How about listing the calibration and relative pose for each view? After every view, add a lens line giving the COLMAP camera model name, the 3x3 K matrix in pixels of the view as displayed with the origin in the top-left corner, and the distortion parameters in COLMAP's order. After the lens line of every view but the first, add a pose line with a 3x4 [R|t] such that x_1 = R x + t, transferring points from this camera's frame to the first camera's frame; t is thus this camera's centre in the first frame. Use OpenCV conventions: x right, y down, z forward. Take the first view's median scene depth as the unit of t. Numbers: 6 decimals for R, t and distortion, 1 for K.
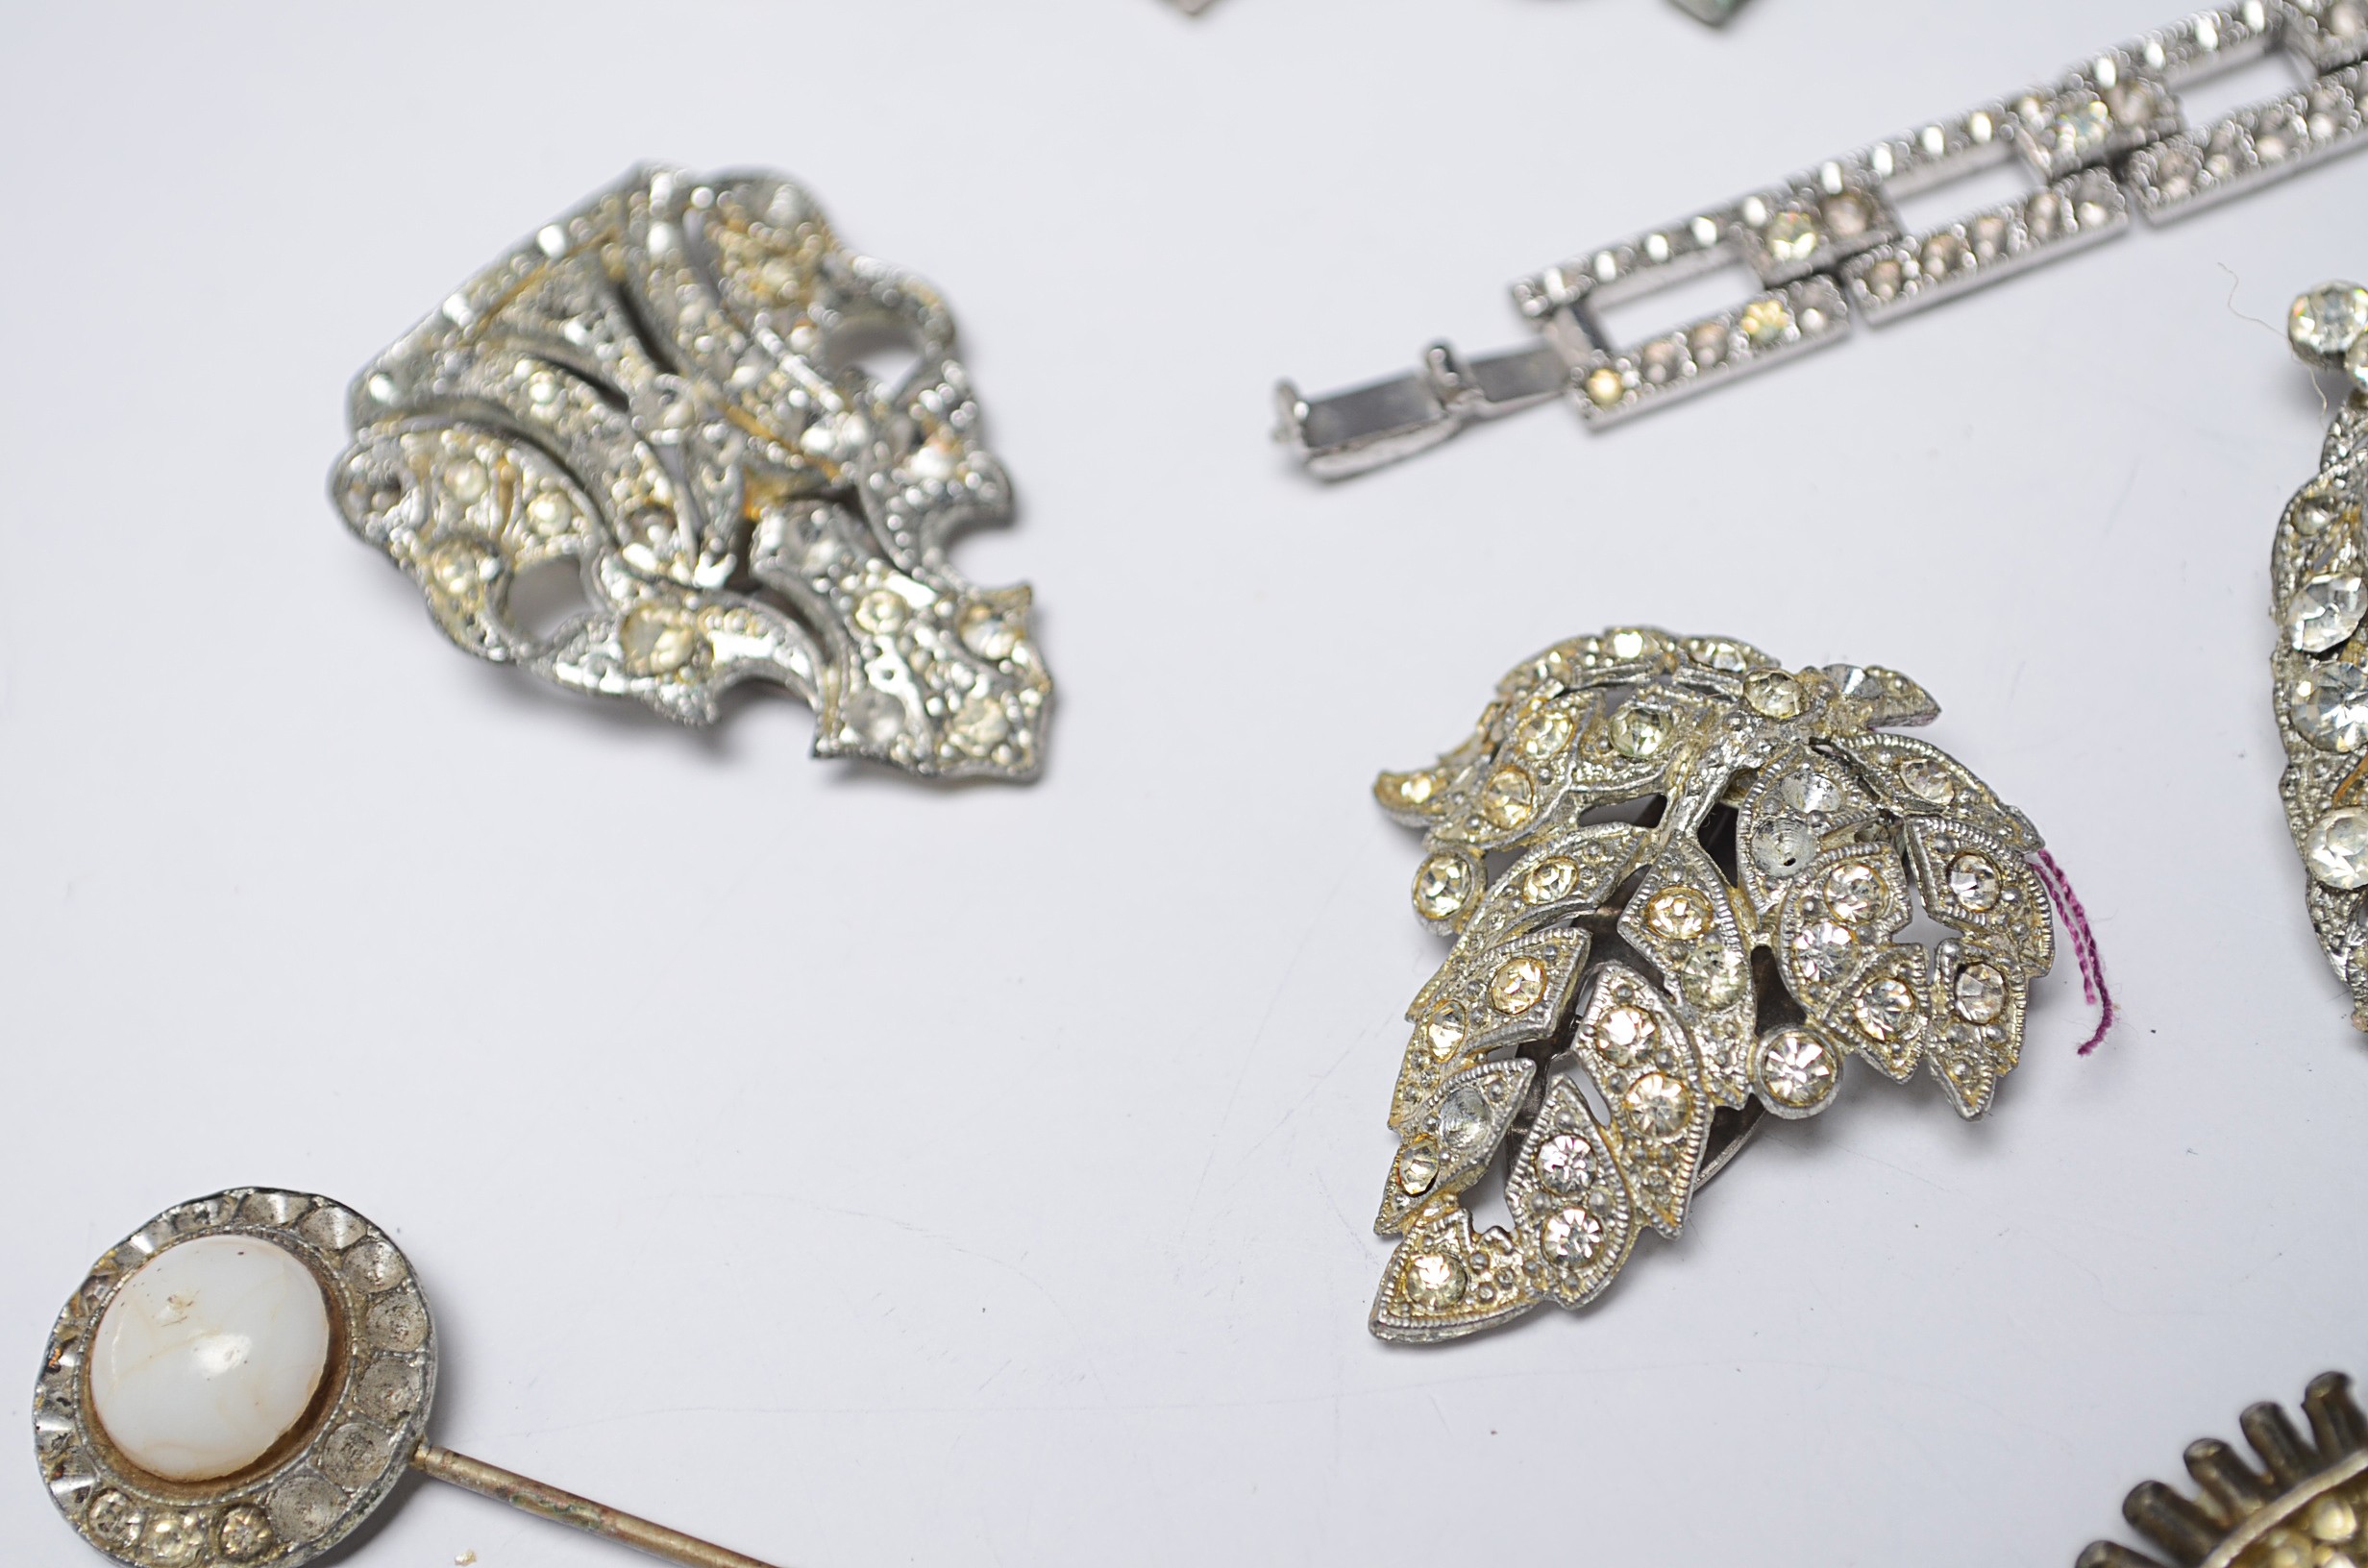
lens RADIAL K [[5410.4, 0, 1184.0], [0, 5410.4, 784.0], [0, 0, 1]] dist [0.040290, 0.087647]
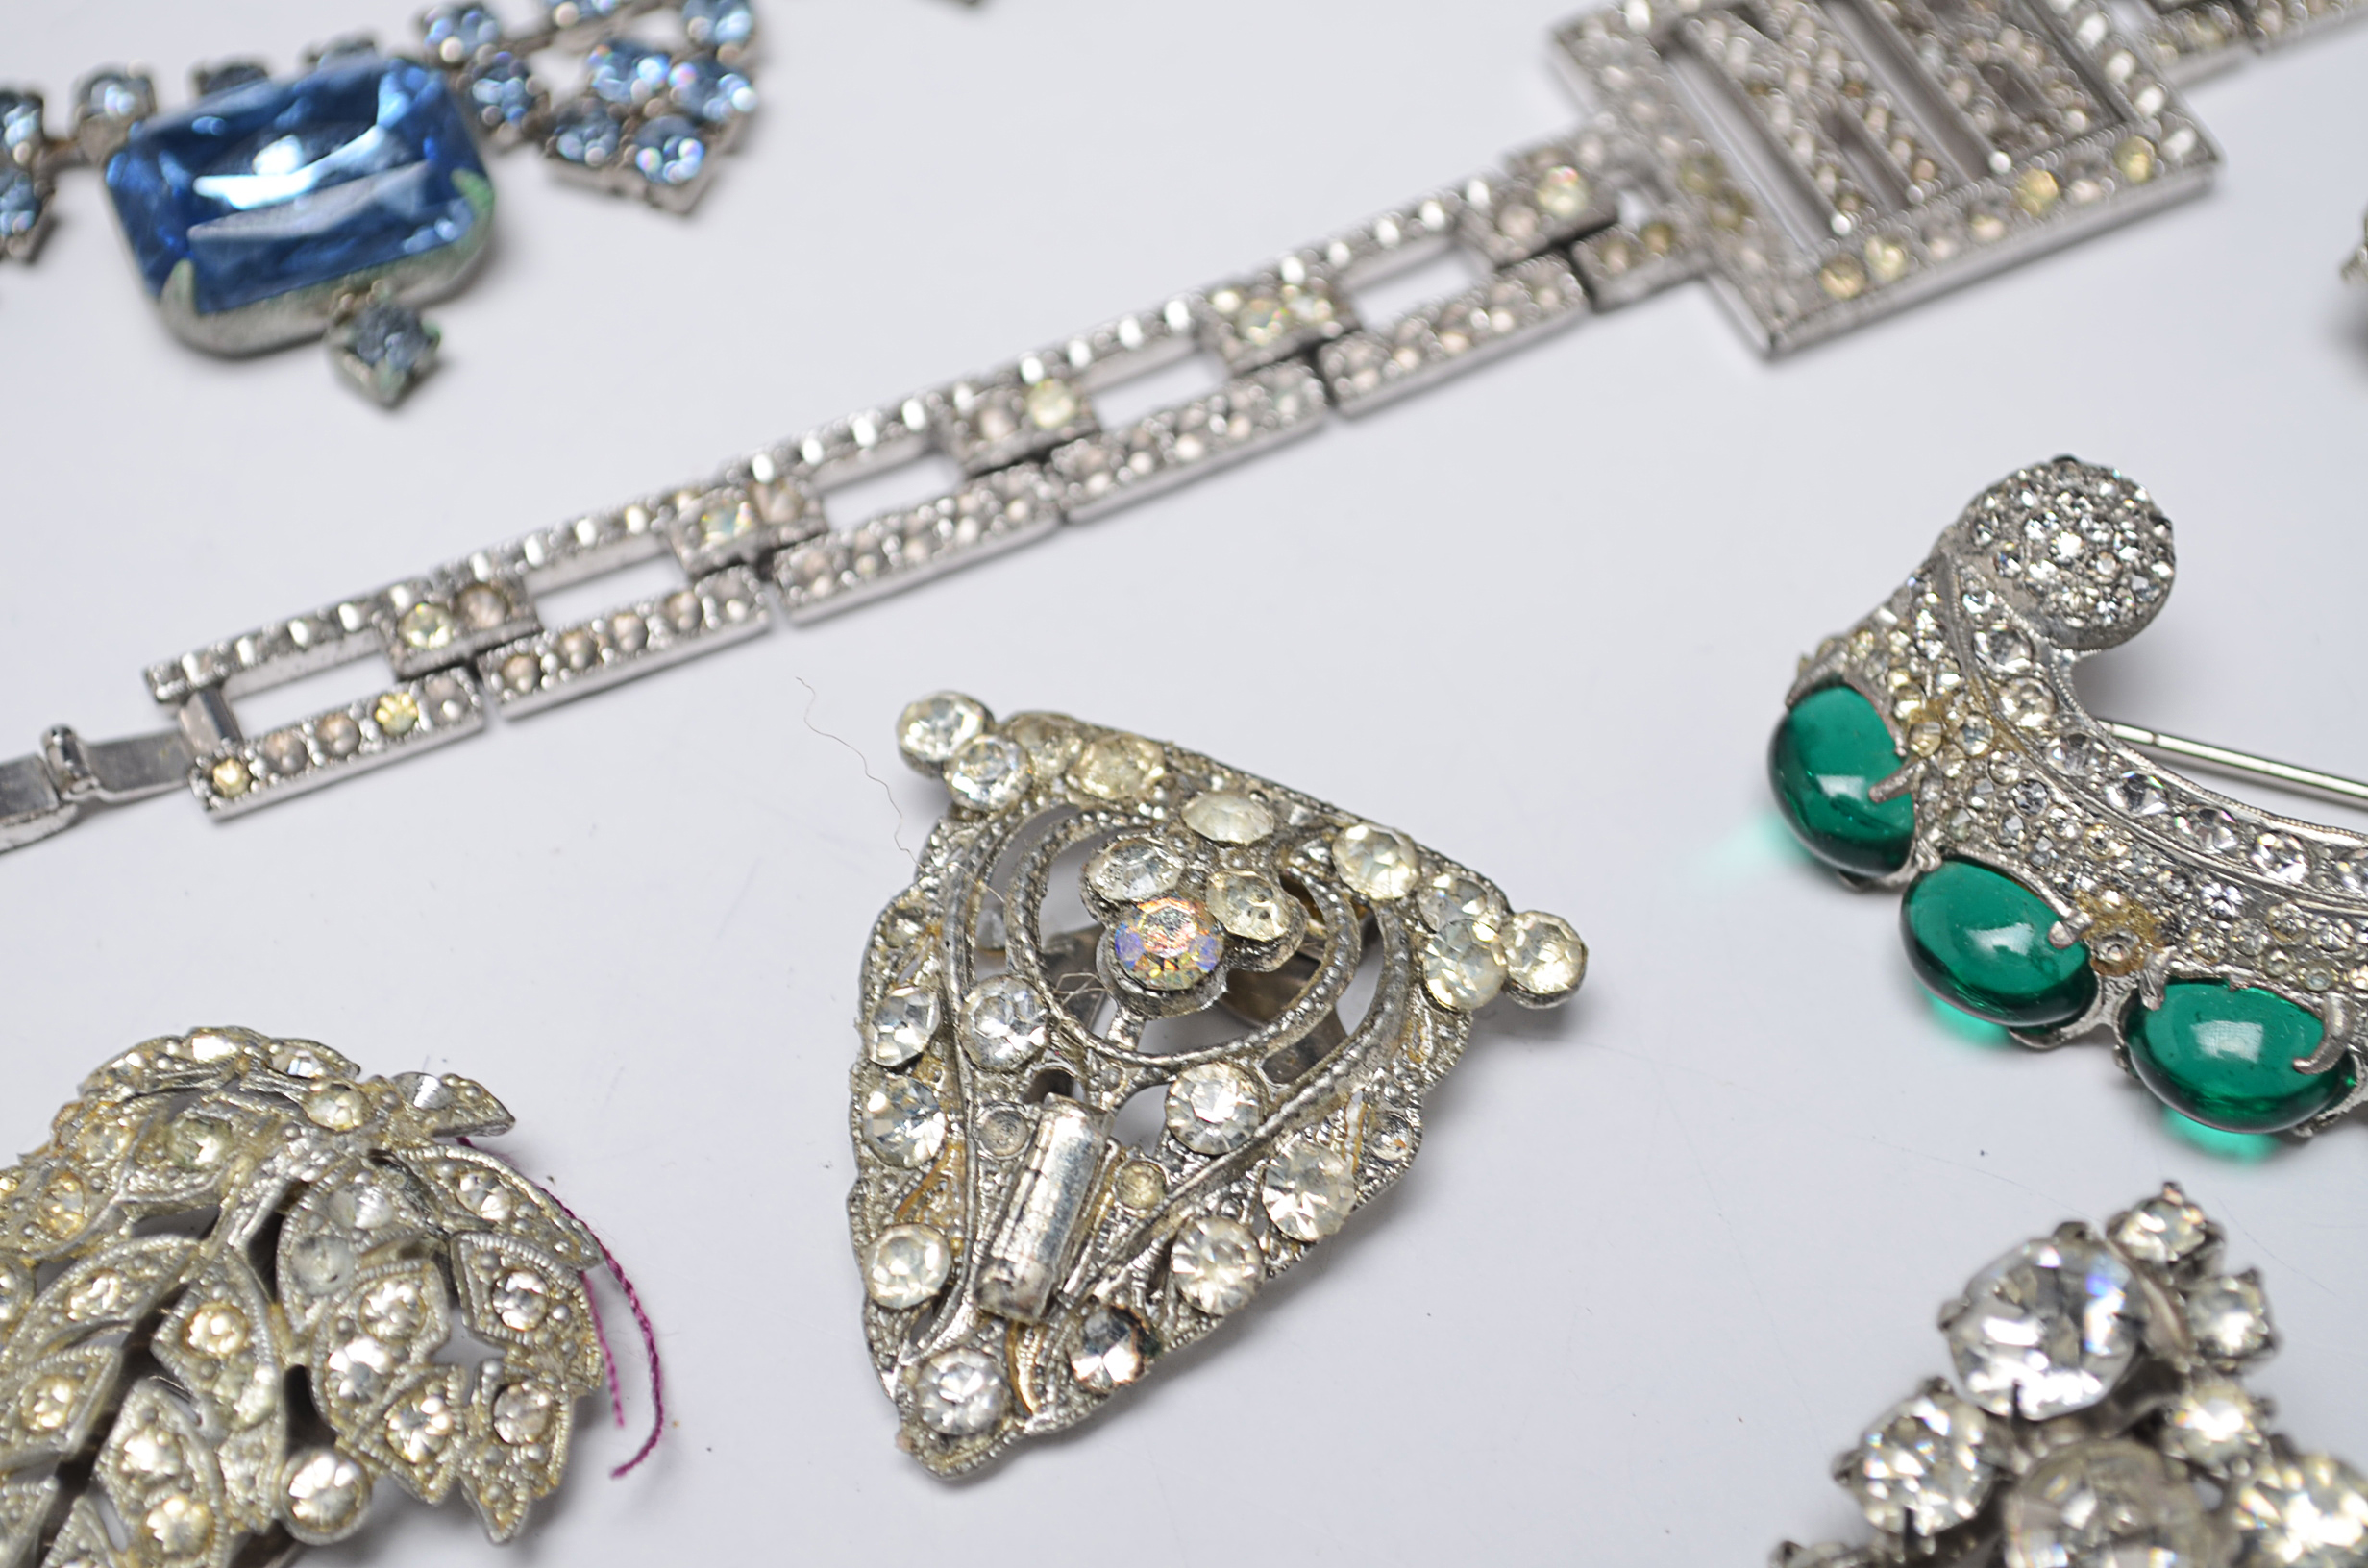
lens RADIAL K [[5410.4, 0, 1184.0], [0, 5410.4, 784.0], [0, 0, 1]] dist [0.040290, 0.087647]
pose [[0.991317, 0.018651, 0.130163, 0.135399], [-0.012828, 0.998885, -0.045428, -0.032657], [-0.130866, 0.043364, 0.990451, -0.000466]]
